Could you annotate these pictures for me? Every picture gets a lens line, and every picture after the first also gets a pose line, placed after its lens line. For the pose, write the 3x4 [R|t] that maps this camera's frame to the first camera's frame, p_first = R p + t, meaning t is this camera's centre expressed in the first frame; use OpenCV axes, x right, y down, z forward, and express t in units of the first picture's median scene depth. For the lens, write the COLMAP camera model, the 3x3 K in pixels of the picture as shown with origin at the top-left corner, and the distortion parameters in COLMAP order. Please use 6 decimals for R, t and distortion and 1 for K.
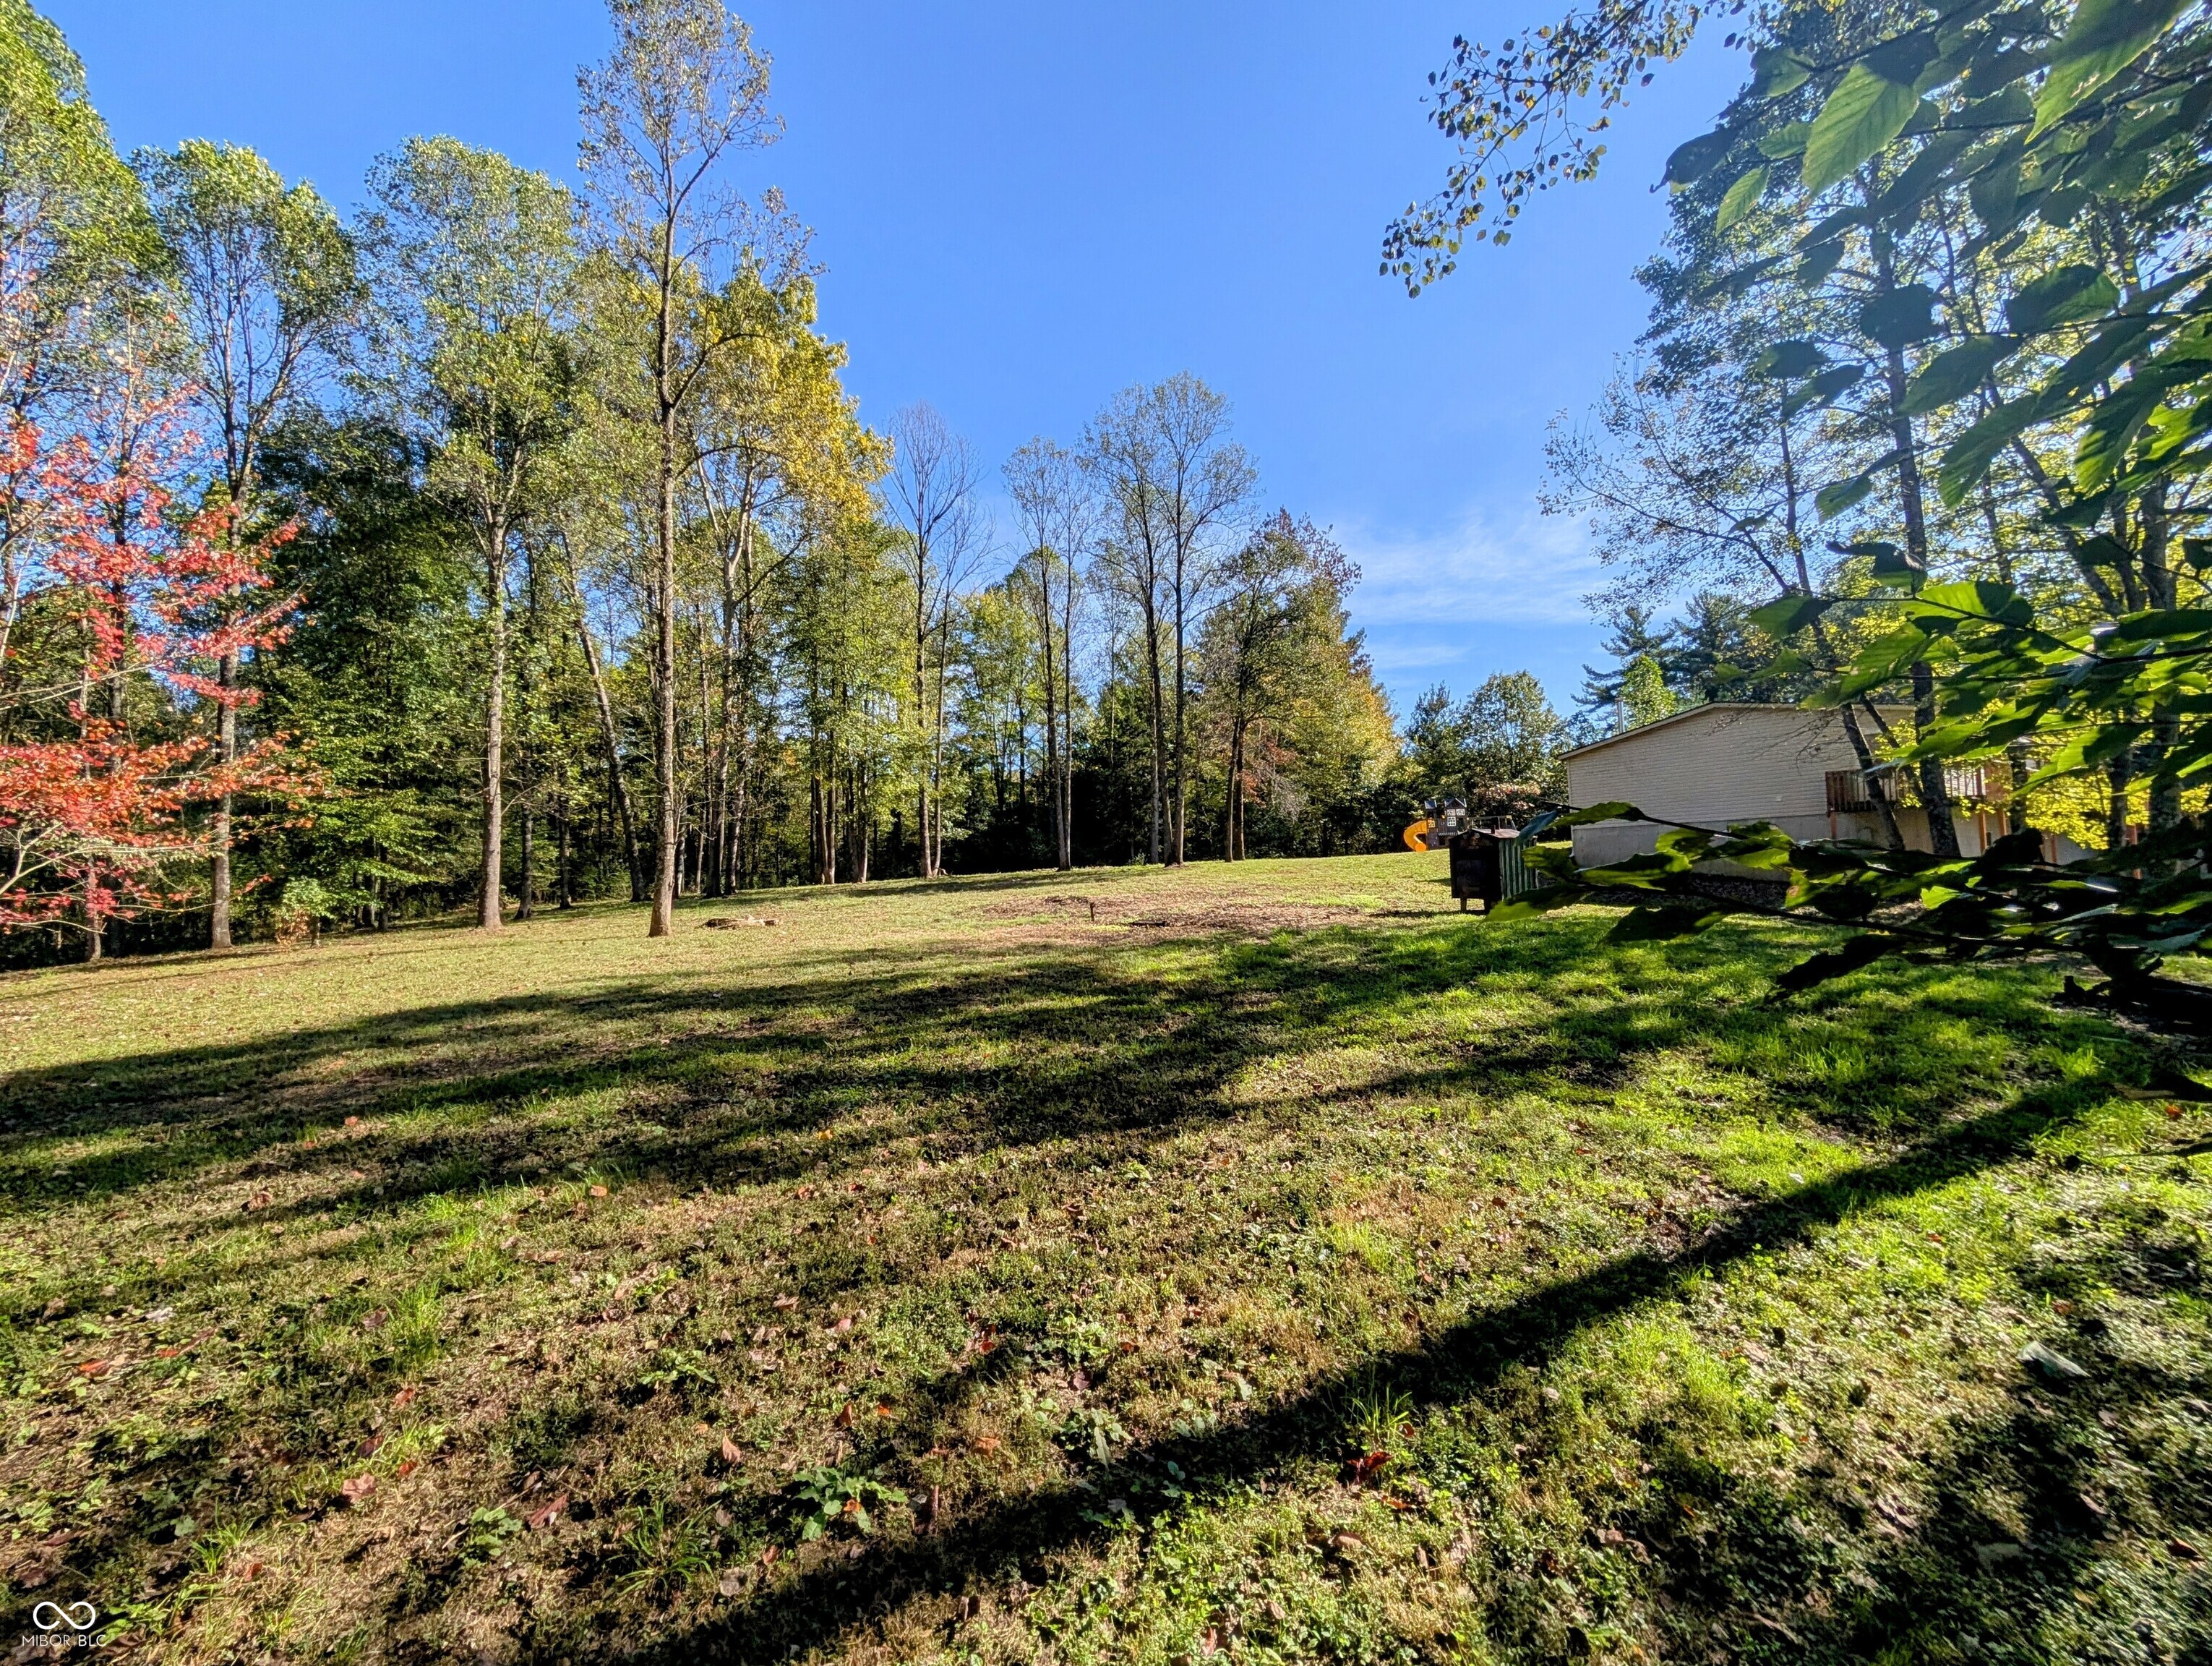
lens RADIAL K [[831.2, 0, 1096.3], [0, 831.2, 833.4], [0, 0, 1]] dist [-0.001338, 0.000599]
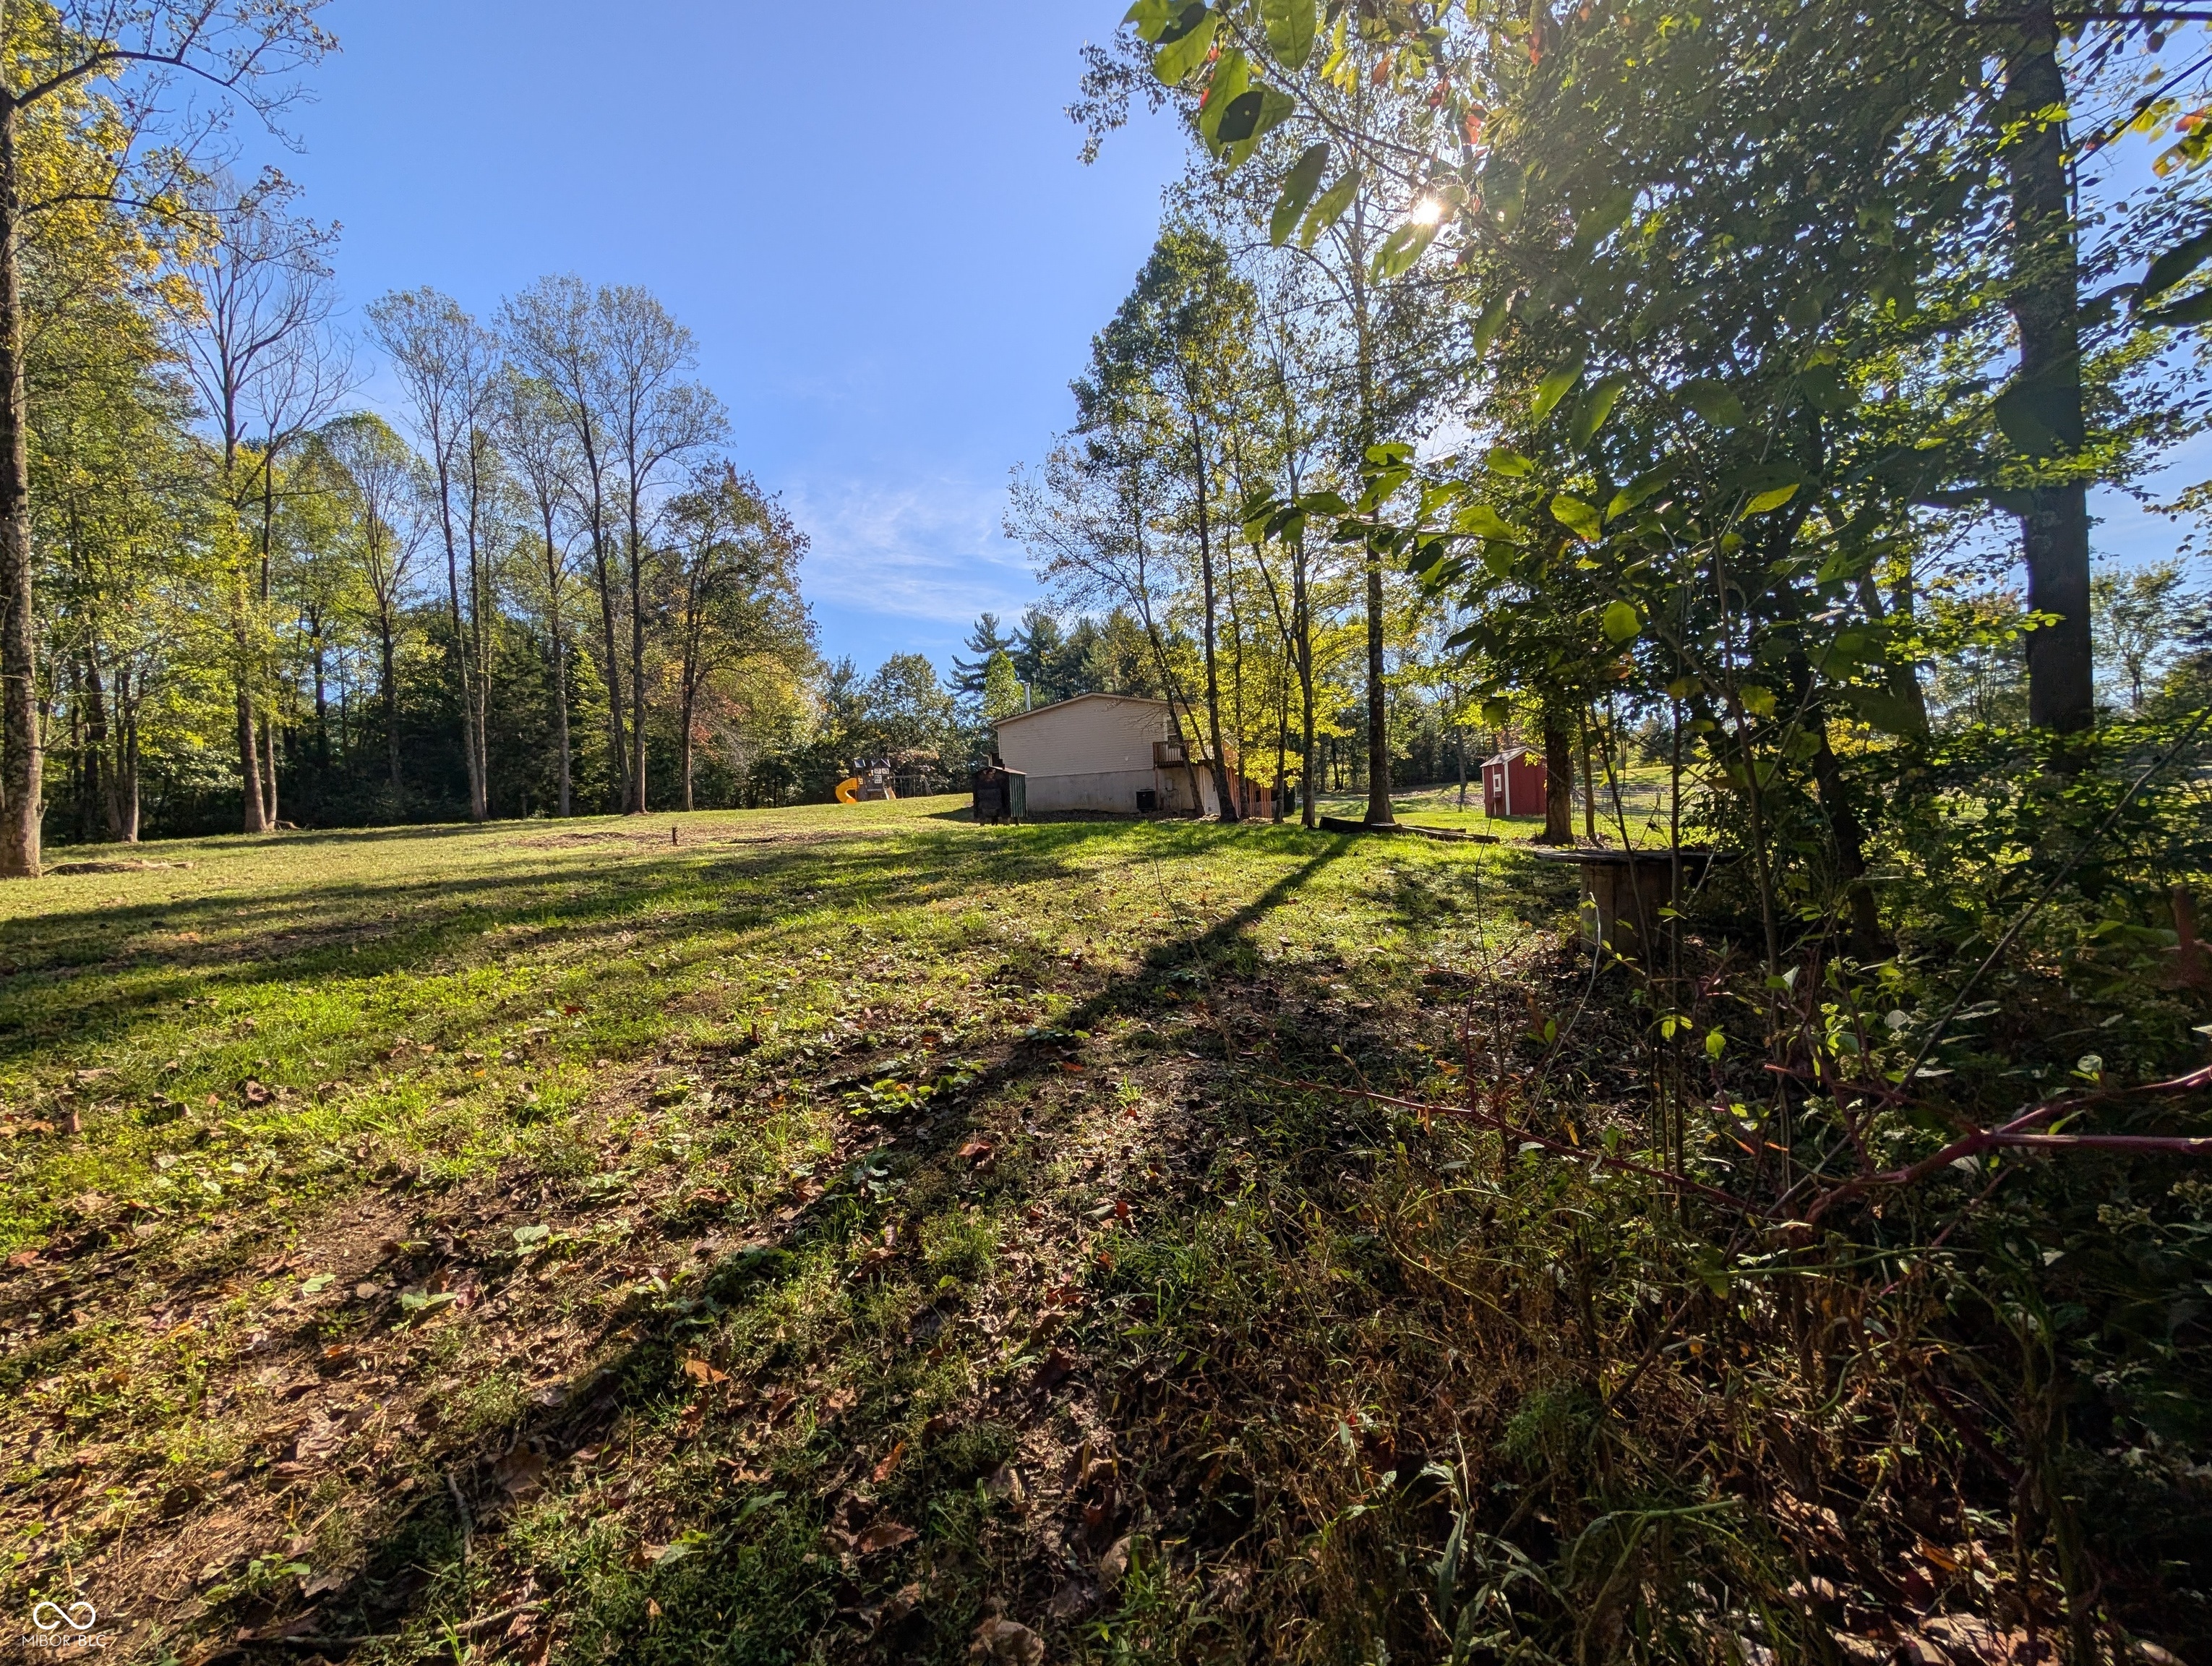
lens RADIAL K [[831.2, 0, 1092.1], [0, 831.2, 831.3], [0, 0, 1]] dist [-0.001338, 0.000599]
pose [[0.738187, -0.018712, 0.674337, -0.182258], [-0.001800, 0.999557, 0.029706, 0.033208], [-0.674594, -0.023142, 0.737826, -0.060457]]
